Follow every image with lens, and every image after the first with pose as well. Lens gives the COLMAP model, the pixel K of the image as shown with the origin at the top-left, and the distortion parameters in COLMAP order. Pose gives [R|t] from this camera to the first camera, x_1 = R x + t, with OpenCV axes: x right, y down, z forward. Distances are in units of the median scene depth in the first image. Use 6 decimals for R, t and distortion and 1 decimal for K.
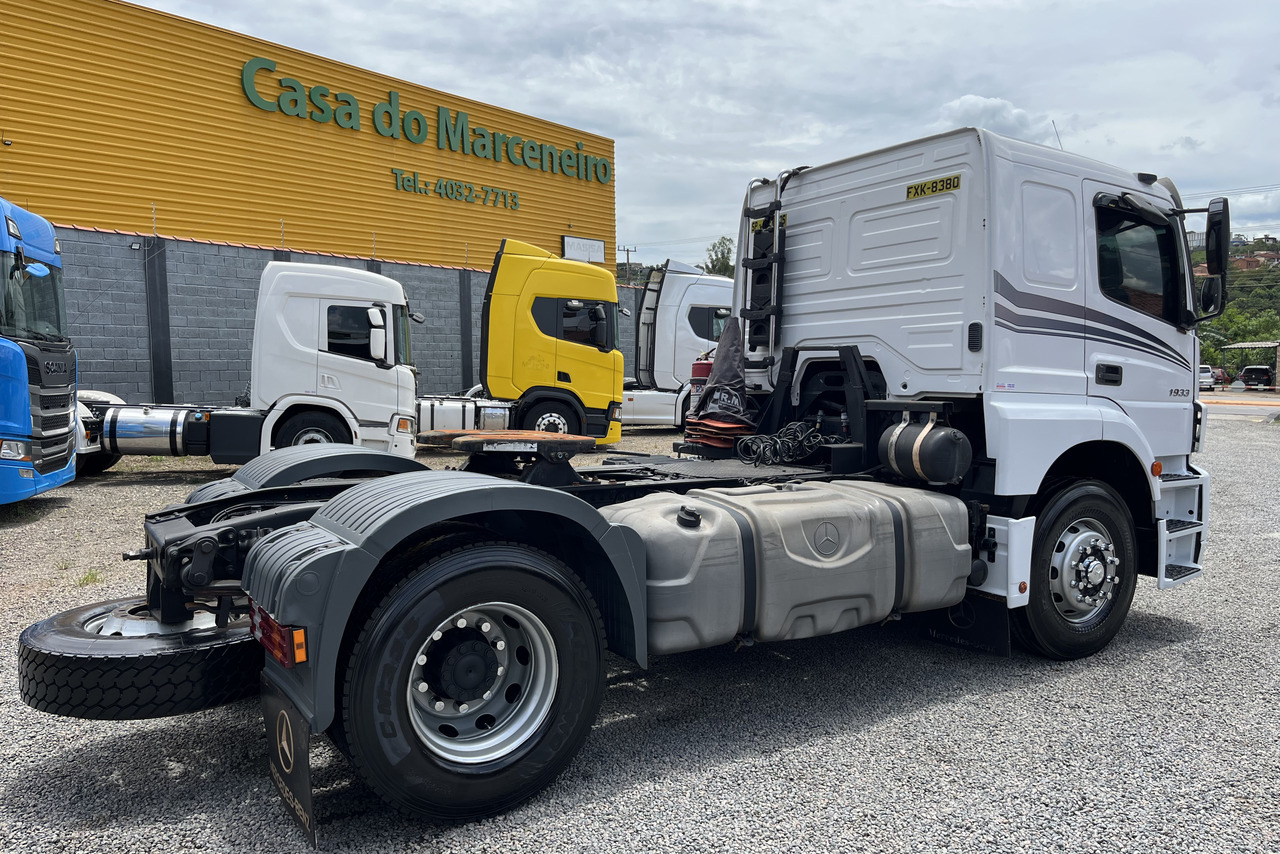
lens RADIAL K [[974.6, 0, 638.0], [0, 974.6, 433.0], [0, 0, 1]] dist [0.041496, -0.047801]
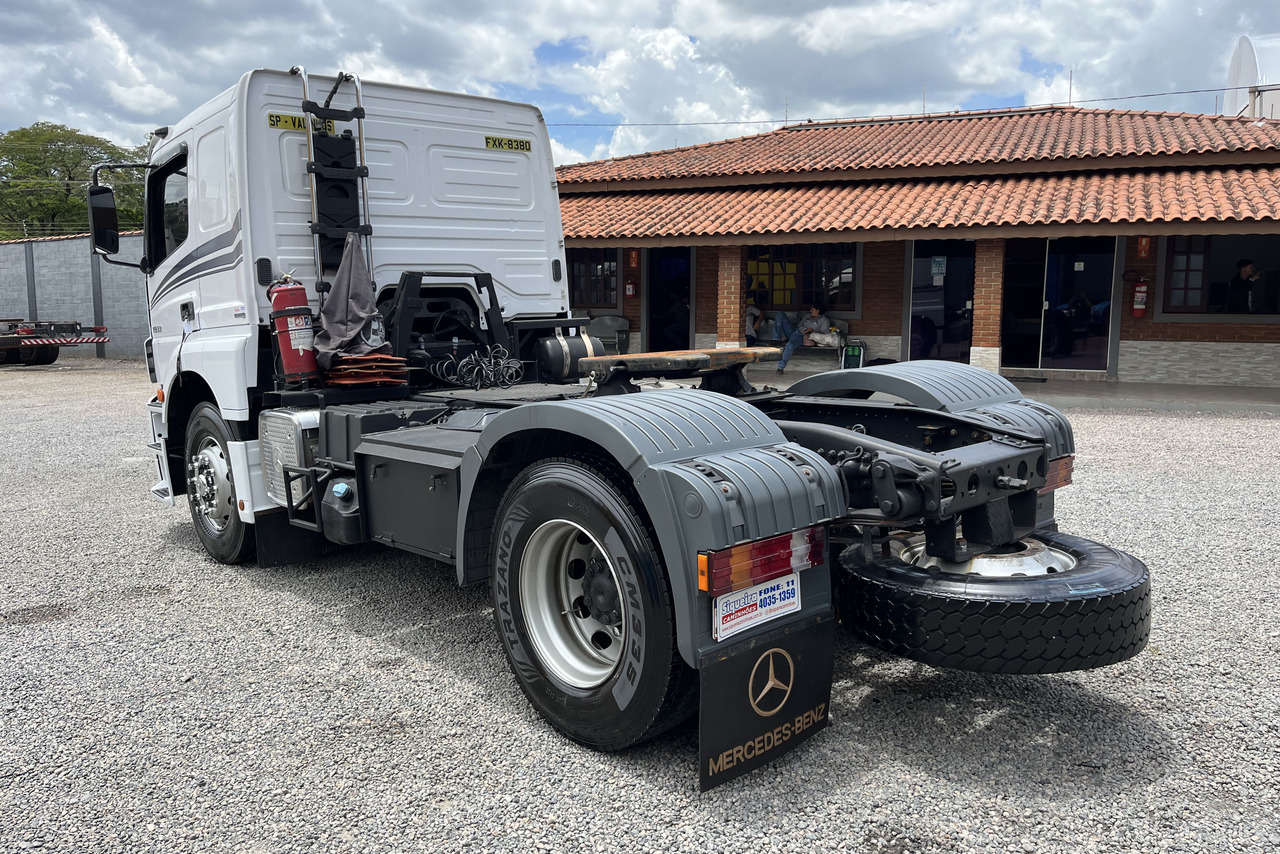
lens RADIAL K [[974.6, 0, 643.9], [0, 974.6, 422.8], [0, 0, 1]] dist [0.041496, -0.047801]
pose [[-0.195857, -0.111624, 0.974259, -0.935481], [0.088817, 0.987398, 0.130985, -0.052618], [-0.976602, 0.112185, -0.183475, 1.077680]]
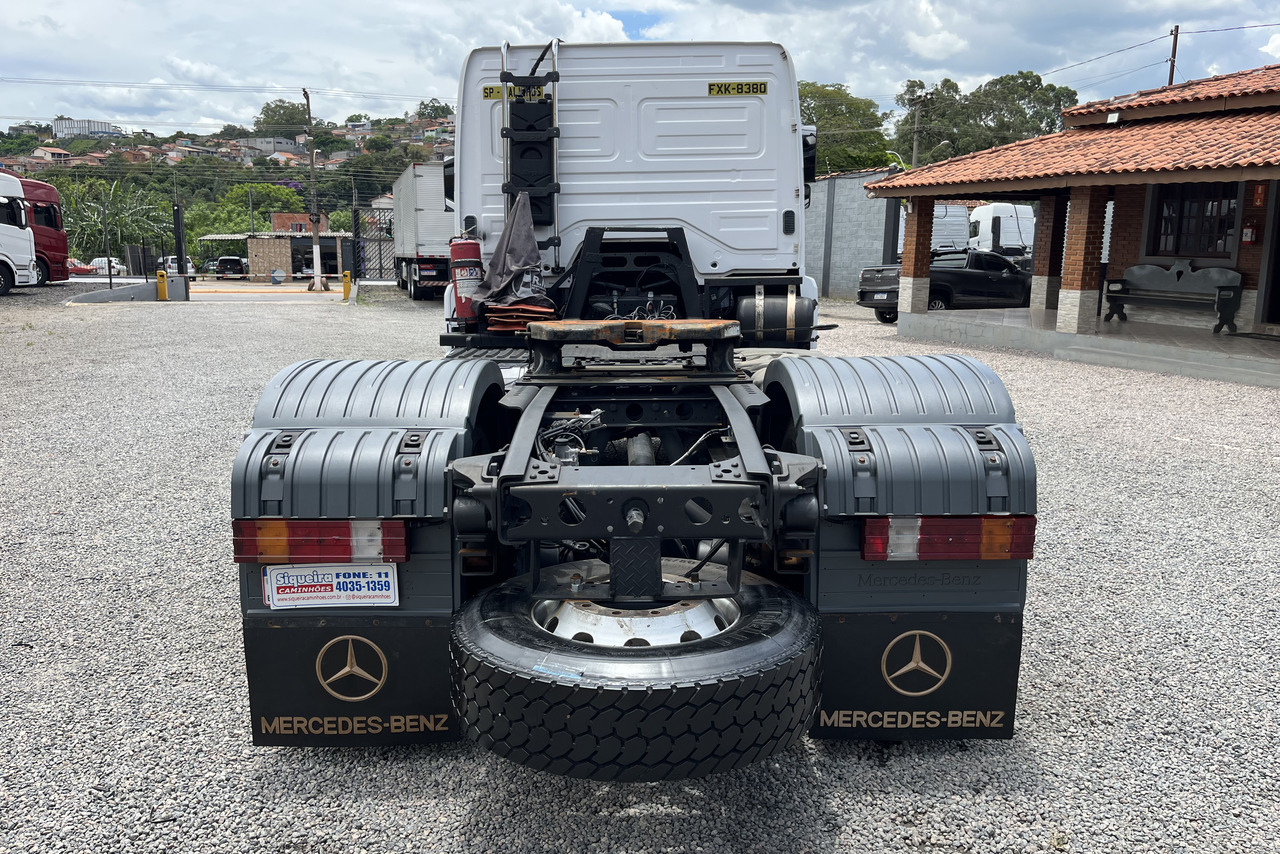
lens RADIAL K [[974.6, 0, 648.2], [0, 974.6, 429.0], [0, 0, 1]] dist [0.041496, -0.047801]
pose [[0.512971, -0.151192, 0.844986, -0.770414], [0.060295, 0.988282, 0.140228, -0.023131], [-0.856286, -0.020984, 0.516076, 0.479832]]
